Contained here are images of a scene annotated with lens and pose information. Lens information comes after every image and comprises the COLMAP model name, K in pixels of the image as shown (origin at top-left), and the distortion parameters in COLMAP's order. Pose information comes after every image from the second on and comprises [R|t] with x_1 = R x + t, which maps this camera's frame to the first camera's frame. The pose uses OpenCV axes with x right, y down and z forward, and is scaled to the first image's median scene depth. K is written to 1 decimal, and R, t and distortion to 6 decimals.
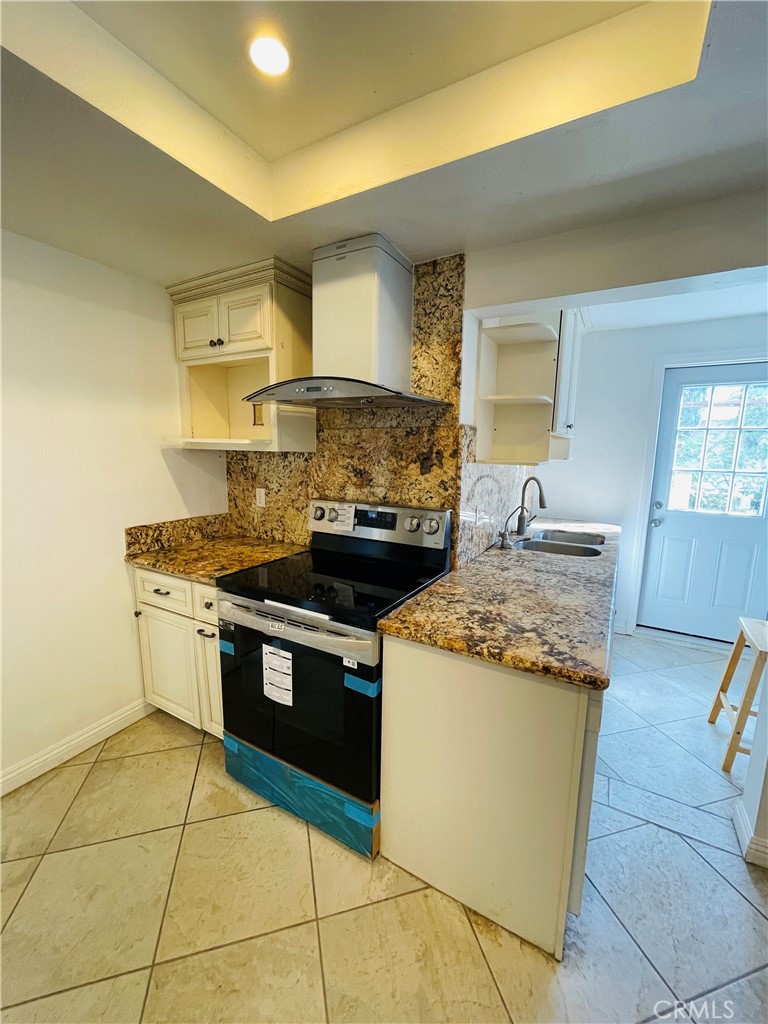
lens RADIAL K [[415.1, 0, 386.3], [0, 415.1, 511.6], [0, 0, 1]] dist [-0.011844, 0.005900]
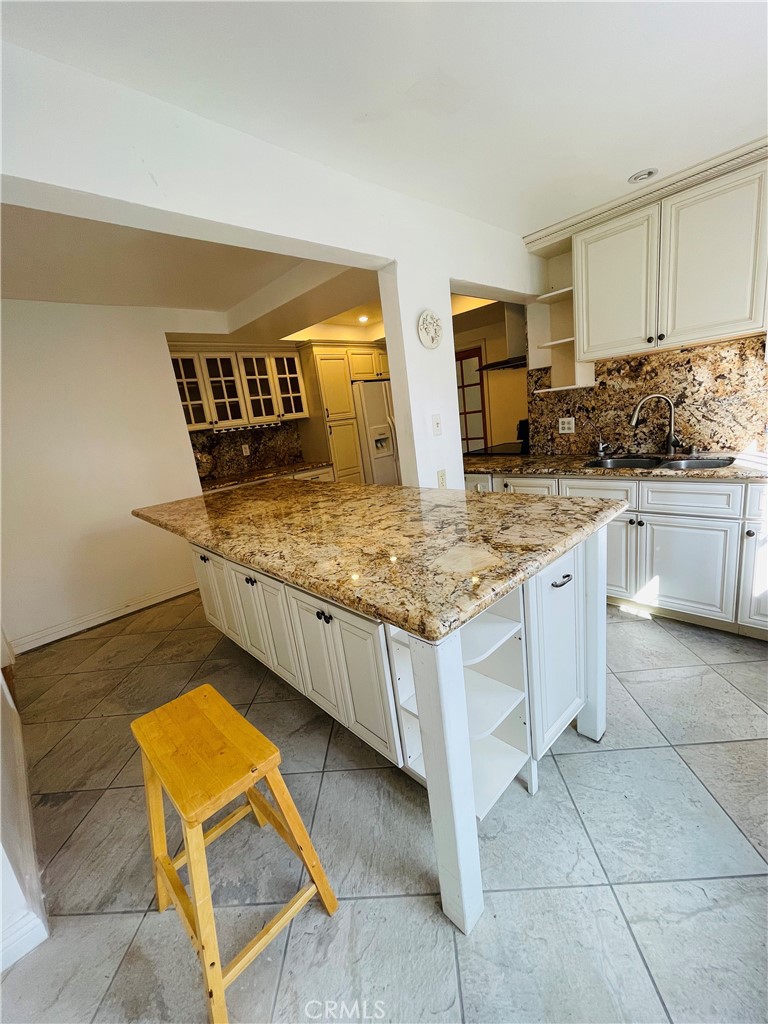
lens RADIAL K [[415.1, 0, 386.3], [0, 415.1, 511.6], [0, 0, 1]] dist [-0.011844, 0.005900]
pose [[-0.297331, 0.238110, -0.924607, 2.150298], [-0.031632, 0.965415, 0.258792, -0.066042], [0.954250, 0.106194, -0.279516, 0.972793]]
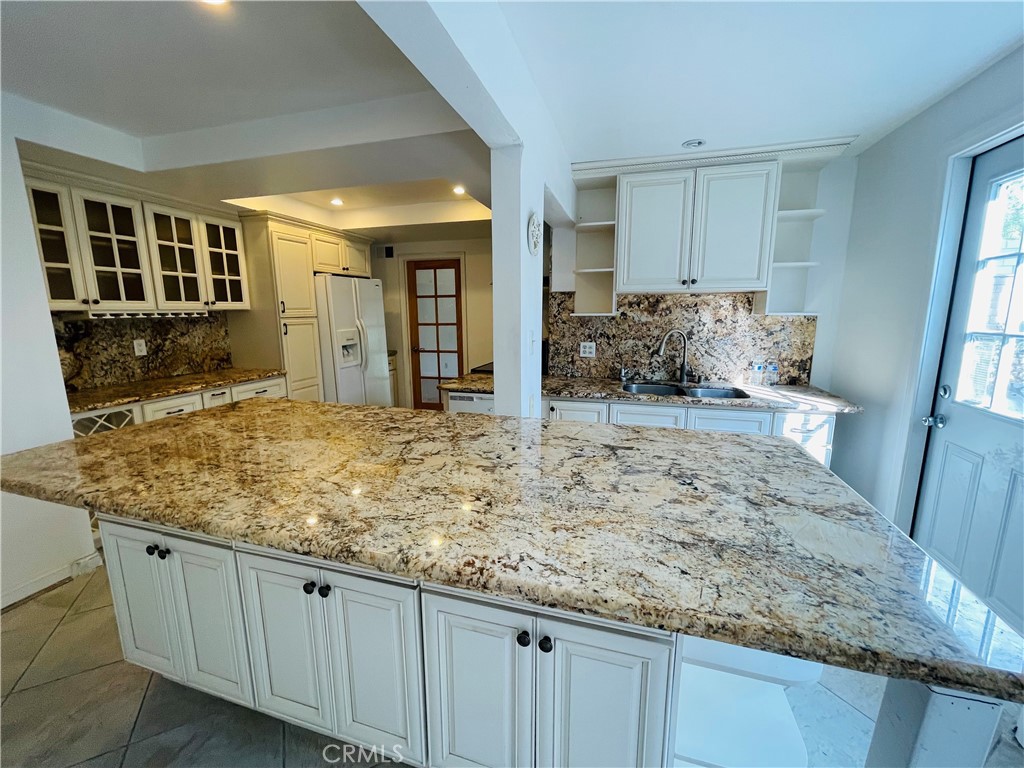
lens RADIAL K [[415.1, 0, 510.3], [0, 415.1, 381.1], [0, 0, 1]] dist [-0.011844, 0.005900]
pose [[0.215967, 0.148239, -0.965082, 1.915115], [-0.141804, 0.982690, 0.119210, -0.022017], [0.966048, 0.111107, 0.233250, 0.452246]]
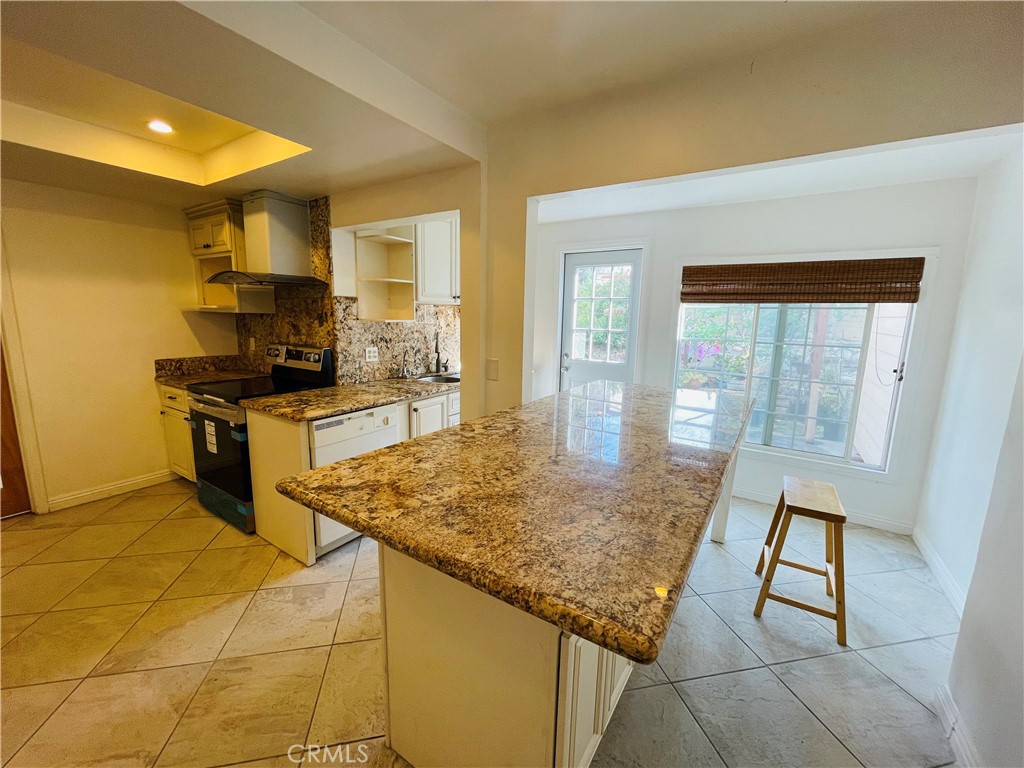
lens RADIAL K [[415.1, 0, 510.3], [0, 415.1, 381.1], [0, 0, 1]] dist [-0.011844, 0.005900]
pose [[0.997937, 0.013992, -0.062652, 0.985216], [-0.013772, 0.999897, 0.003939, 0.111599], [0.062700, -0.003068, 0.998028, -0.607703]]
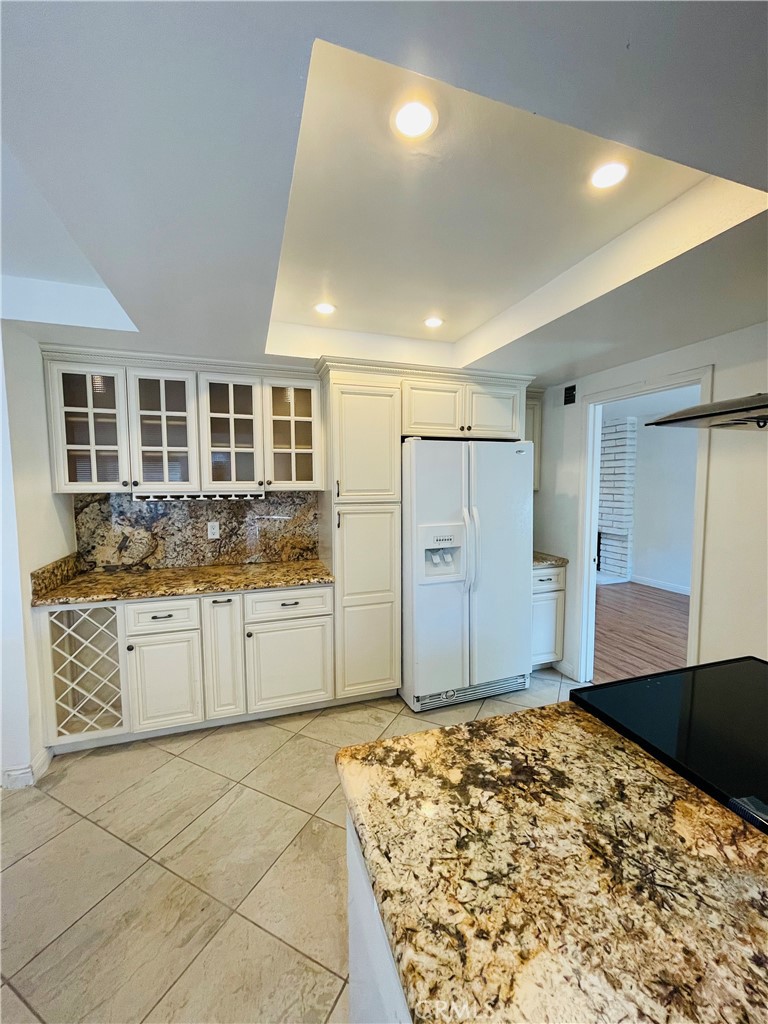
lens RADIAL K [[415.1, 0, 386.3], [0, 415.1, 511.6], [0, 0, 1]] dist [-0.011844, 0.005900]
pose [[-0.669887, 0.038704, -0.741454, 0.623260], [-0.124819, 0.978556, 0.163853, -0.153803], [0.731896, 0.202310, -0.650691, 0.872820]]
